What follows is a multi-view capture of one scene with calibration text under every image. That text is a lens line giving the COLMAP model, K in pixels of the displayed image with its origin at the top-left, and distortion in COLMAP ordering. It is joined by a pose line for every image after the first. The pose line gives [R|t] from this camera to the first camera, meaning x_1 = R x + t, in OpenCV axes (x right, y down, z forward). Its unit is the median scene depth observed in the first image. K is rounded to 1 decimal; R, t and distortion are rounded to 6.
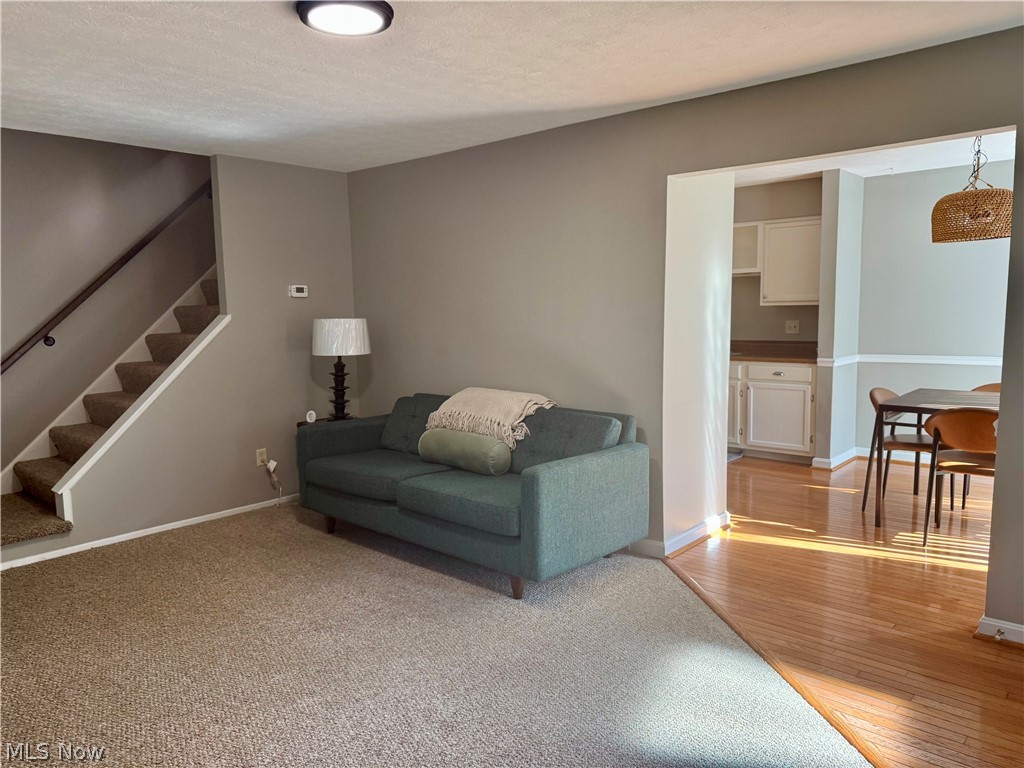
lens RADIAL K [[712.5, 0, 512.0], [0, 712.5, 384.0], [0, 0, 1]] dist [-0.001178, -0.003307]
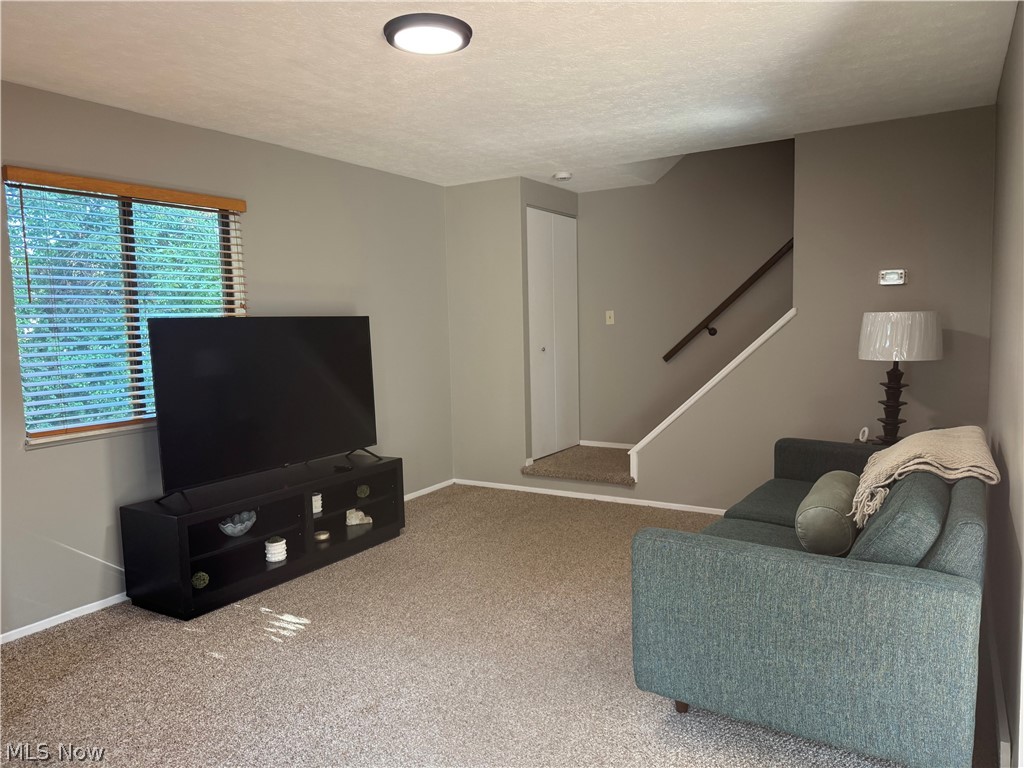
lens RADIAL K [[712.5, 0, 512.0], [0, 712.5, 384.0], [0, 0, 1]] dist [-0.001178, -0.003307]
pose [[0.180940, 0.101421, -0.978251, 0.493272], [-0.084289, 0.992608, 0.087319, -0.054124], [0.979876, 0.066656, 0.188151, 0.523407]]
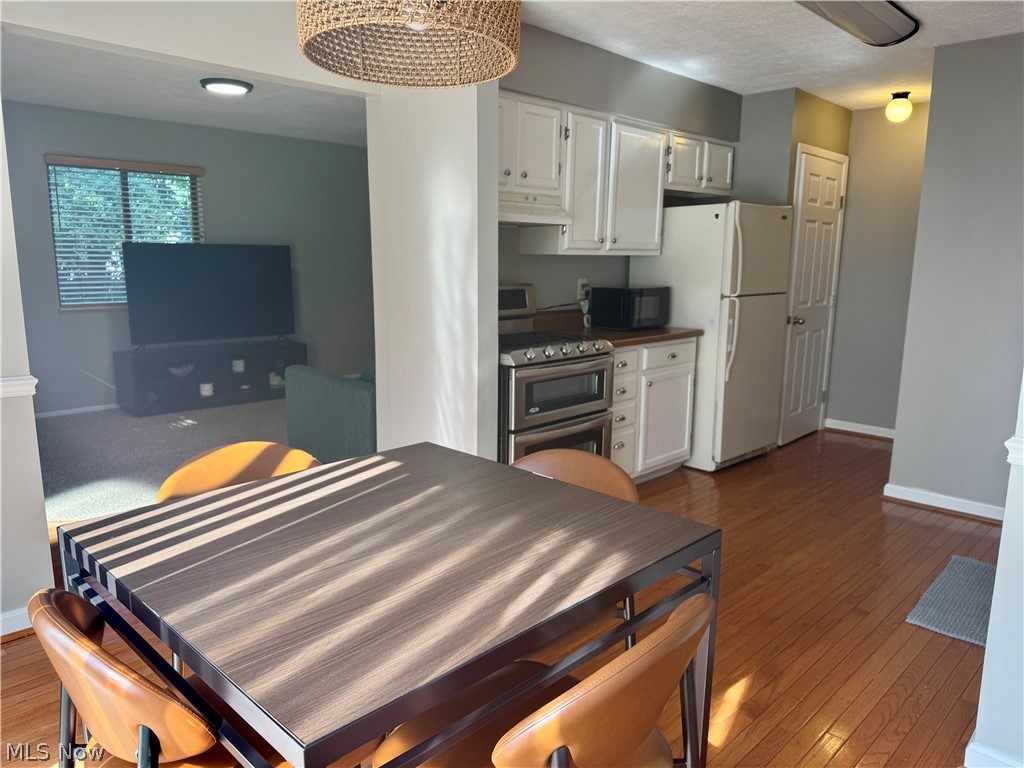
lens RADIAL K [[740.0, 0, 512.0], [0, 740.0, 384.0], [0, 0, 1]] dist [-0.005789, -0.003685]
pose [[-0.055113, 0.185074, -0.981178, 1.424698], [-0.122562, 0.973986, 0.190602, -0.166238], [0.990929, 0.130760, -0.030996, 1.484414]]
